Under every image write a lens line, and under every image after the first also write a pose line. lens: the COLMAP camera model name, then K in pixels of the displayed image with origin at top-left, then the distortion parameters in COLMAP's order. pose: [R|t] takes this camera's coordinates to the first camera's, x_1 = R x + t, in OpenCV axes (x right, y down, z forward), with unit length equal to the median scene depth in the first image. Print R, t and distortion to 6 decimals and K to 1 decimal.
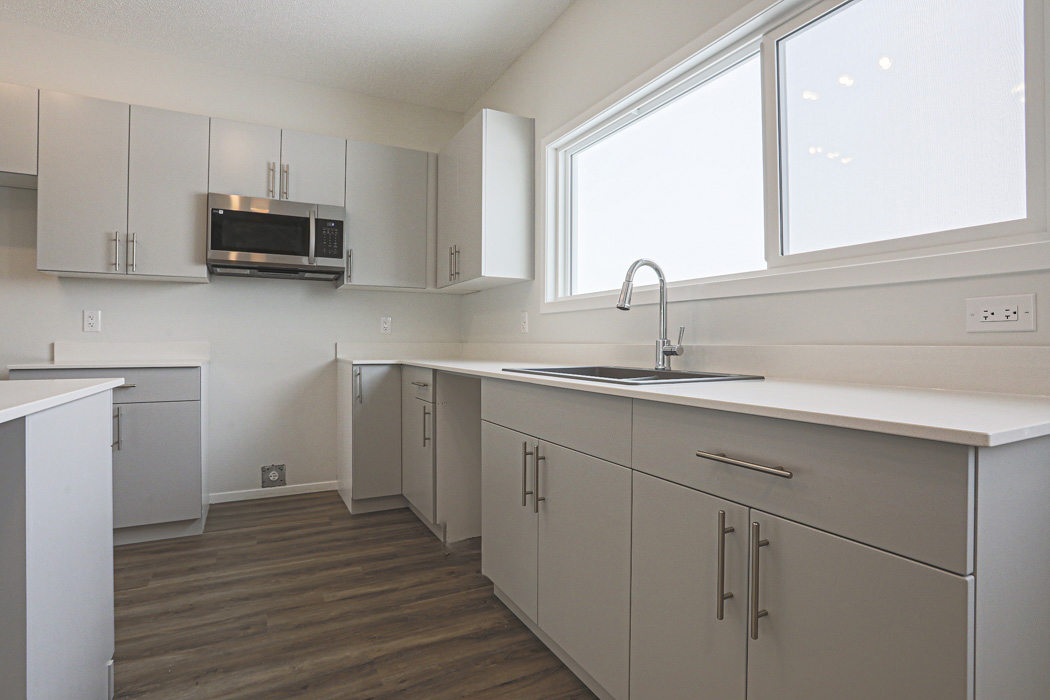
lens RADIAL K [[527.1, 0, 523.5], [0, 527.1, 340.4], [0, 0, 1]] dist [-0.071752, 0.032039]
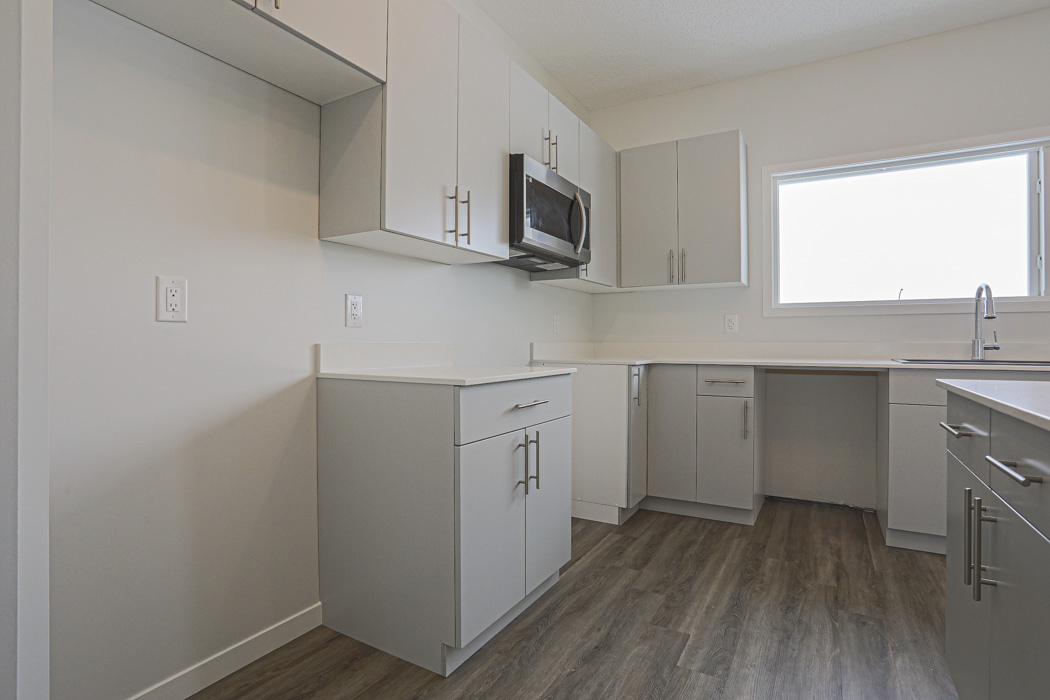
lens RADIAL K [[527.1, 0, 523.5], [0, 527.1, 340.4], [0, 0, 1]] dist [-0.071752, 0.032039]
pose [[0.848681, -0.001413, 0.528903, -1.407891], [0.000730, 0.999999, 0.001500, -0.000808], [-0.528904, -0.000887, 0.848681, 0.425151]]
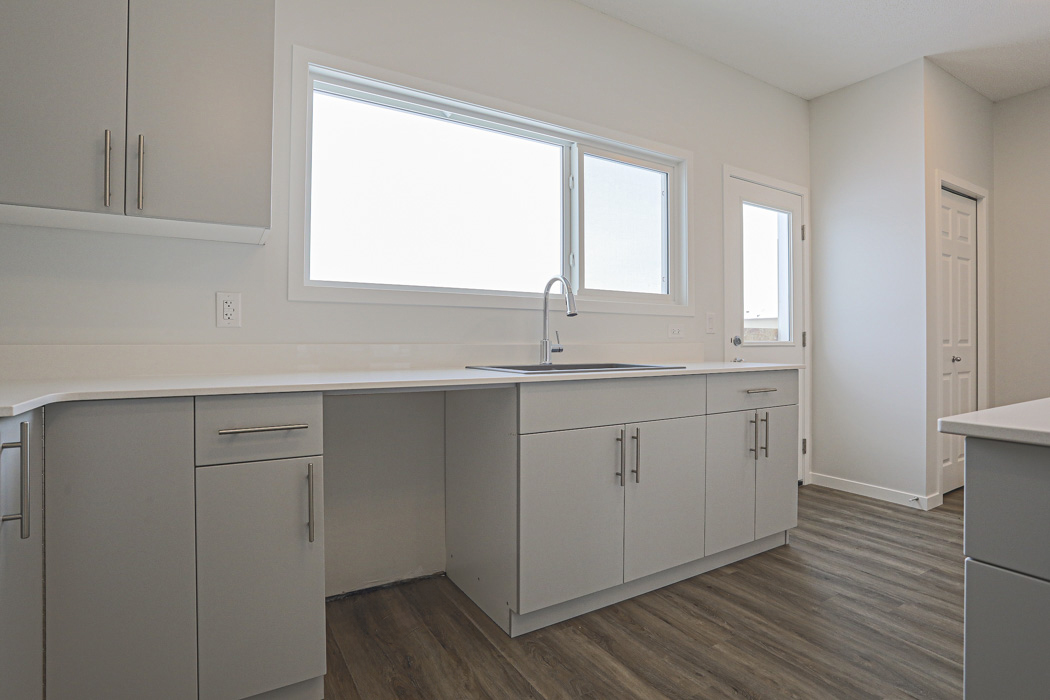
lens RADIAL K [[527.1, 0, 523.5], [0, 527.1, 340.4], [0, 0, 1]] dist [-0.071752, 0.032039]
pose [[-0.058250, 0.001248, 0.998301, -0.892074], [-0.002661, 0.999995, -0.001406, 0.001415], [-0.998298, -0.002738, -0.058246, 1.018964]]
